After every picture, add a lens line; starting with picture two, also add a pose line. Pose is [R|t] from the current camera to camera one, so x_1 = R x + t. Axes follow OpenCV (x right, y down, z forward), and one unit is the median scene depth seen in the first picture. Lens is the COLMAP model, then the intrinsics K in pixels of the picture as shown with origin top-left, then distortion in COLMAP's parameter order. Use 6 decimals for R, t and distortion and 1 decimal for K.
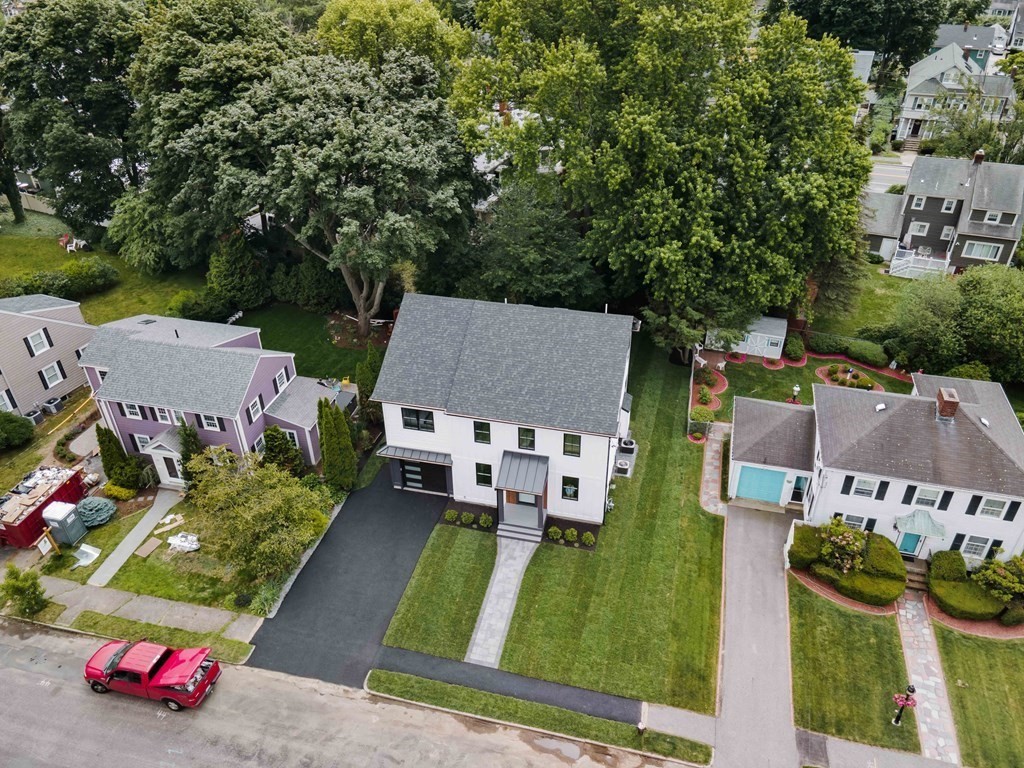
lens RADIAL K [[743.7, 0, 512.0], [0, 743.7, 384.0], [0, 0, 1]] dist [0.036536, 0.003210]
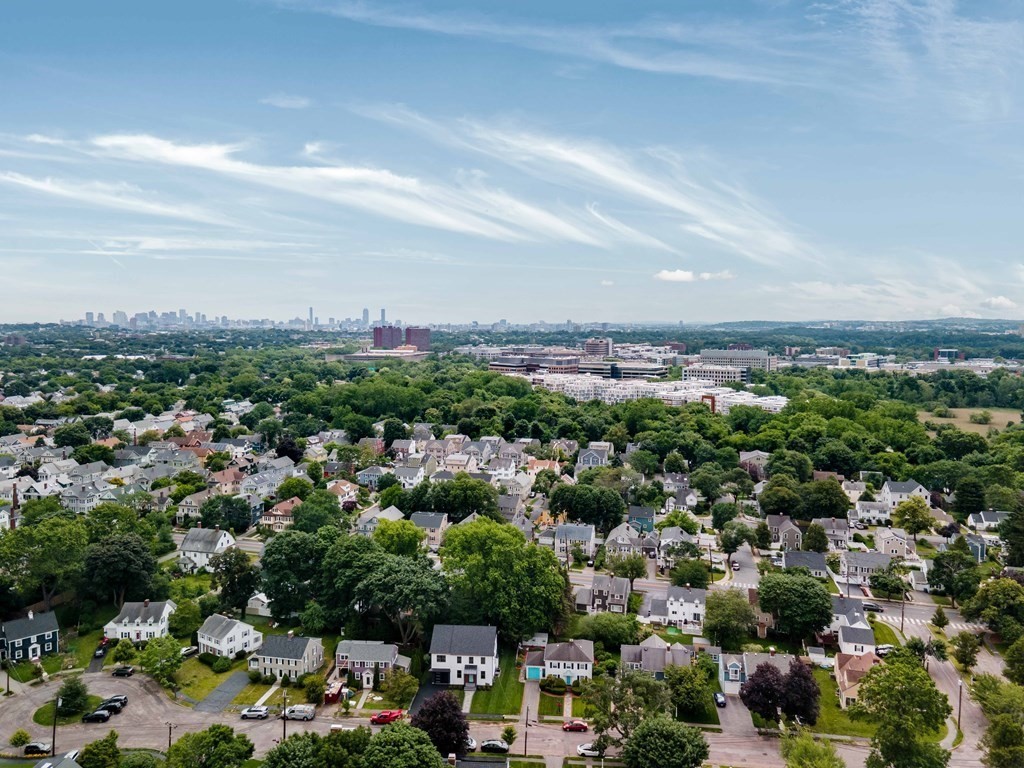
lens RADIAL K [[743.7, 0, 512.0], [0, 743.7, 384.0], [0, 0, 1]] dist [0.036536, 0.003210]
pose [[0.984621, 0.003619, 0.174665, -0.417071], [0.082721, 0.870950, -0.484358, 0.662241], [-0.153877, 0.491358, 0.857257, -2.806715]]
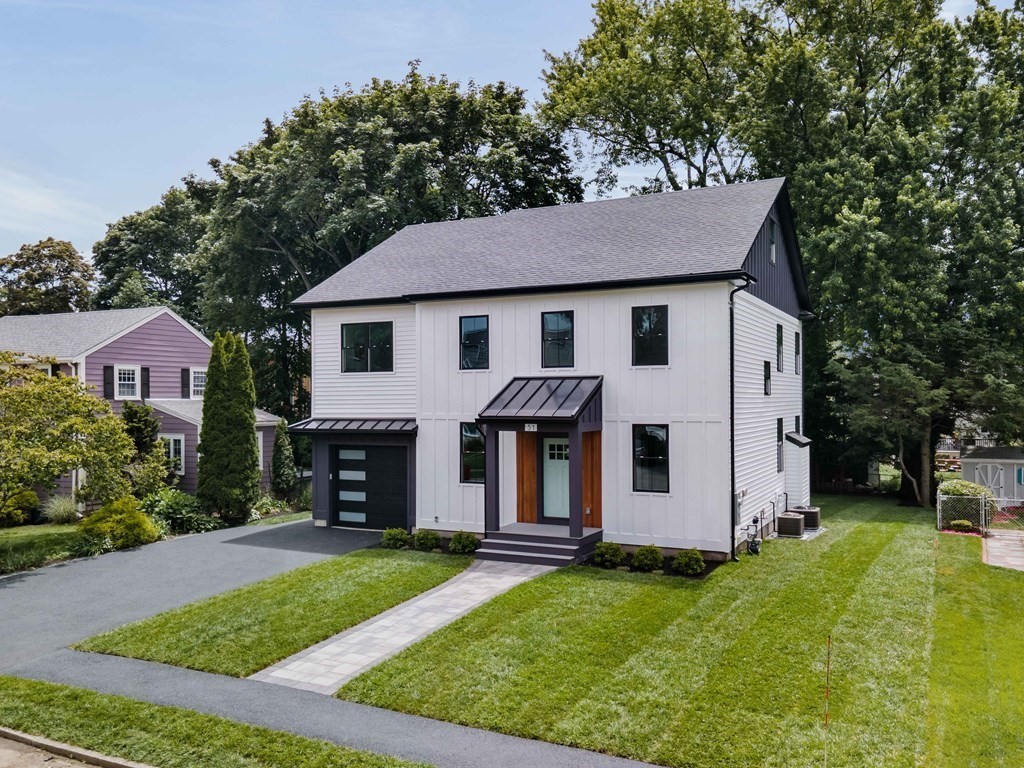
lens RADIAL K [[845.8, 0, 512.0], [0, 845.8, 384.0], [0, 0, 1]] dist [0.033875, -0.001726]
pose [[0.972844, 0.005582, -0.231394, 0.108200], [-0.133684, 0.829658, -0.542030, 0.365430], [0.188952, 0.558244, 0.807874, 0.525780]]
